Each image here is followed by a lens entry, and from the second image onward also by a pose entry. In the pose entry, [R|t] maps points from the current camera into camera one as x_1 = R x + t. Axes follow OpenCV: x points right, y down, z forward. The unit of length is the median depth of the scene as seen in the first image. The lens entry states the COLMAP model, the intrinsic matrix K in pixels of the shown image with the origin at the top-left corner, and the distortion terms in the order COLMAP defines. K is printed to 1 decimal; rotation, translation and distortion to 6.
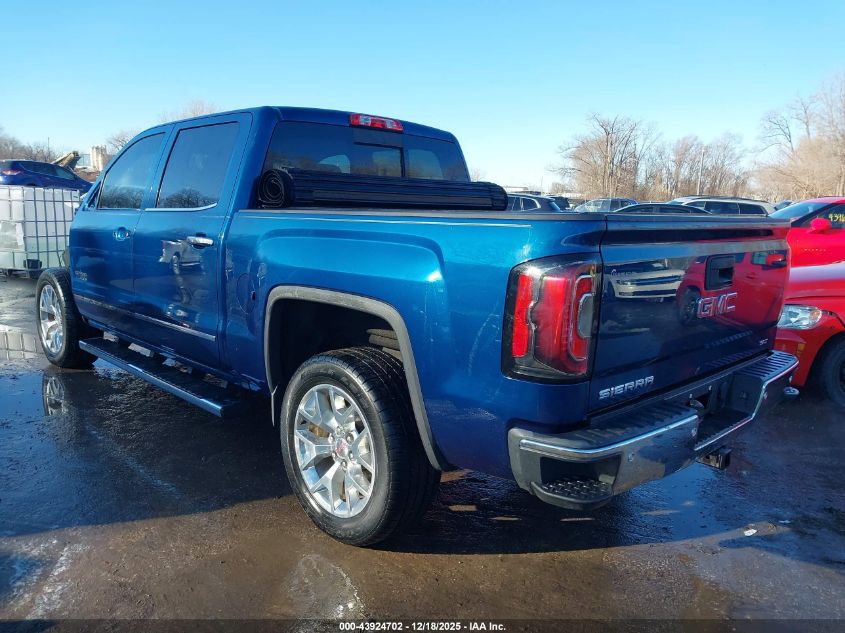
lens RADIAL K [[703.8, 0, 422.5], [0, 703.8, 316.5], [0, 0, 1]] dist [0.018444, -0.001343]
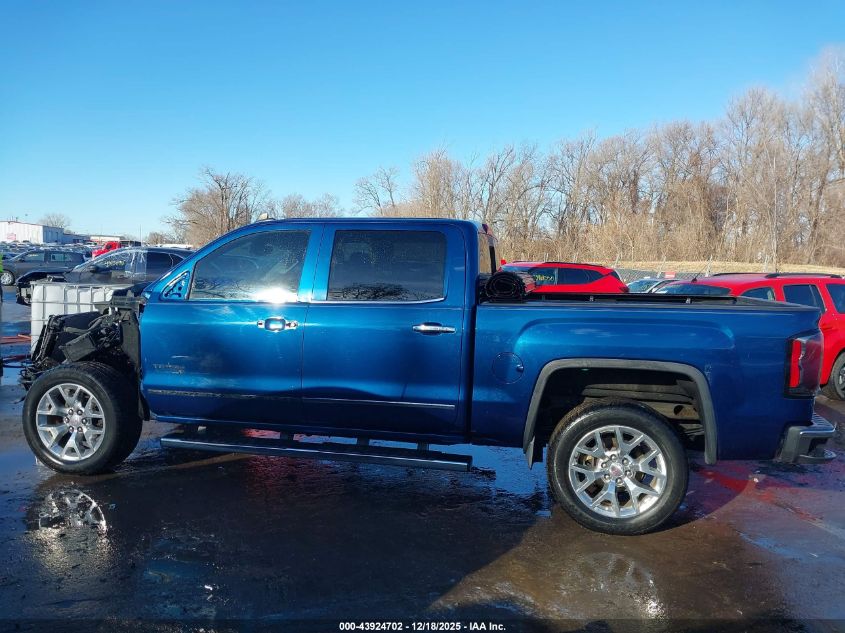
lens RADIAL K [[703.8, 0, 422.5], [0, 703.8, 316.5], [0, 0, 1]] dist [0.018444, -0.001343]
pose [[0.813833, -0.051674, 0.578797, -0.107575], [0.088638, 0.995422, -0.035762, -0.009182], [-0.574299, 0.080408, 0.814687, 0.003085]]
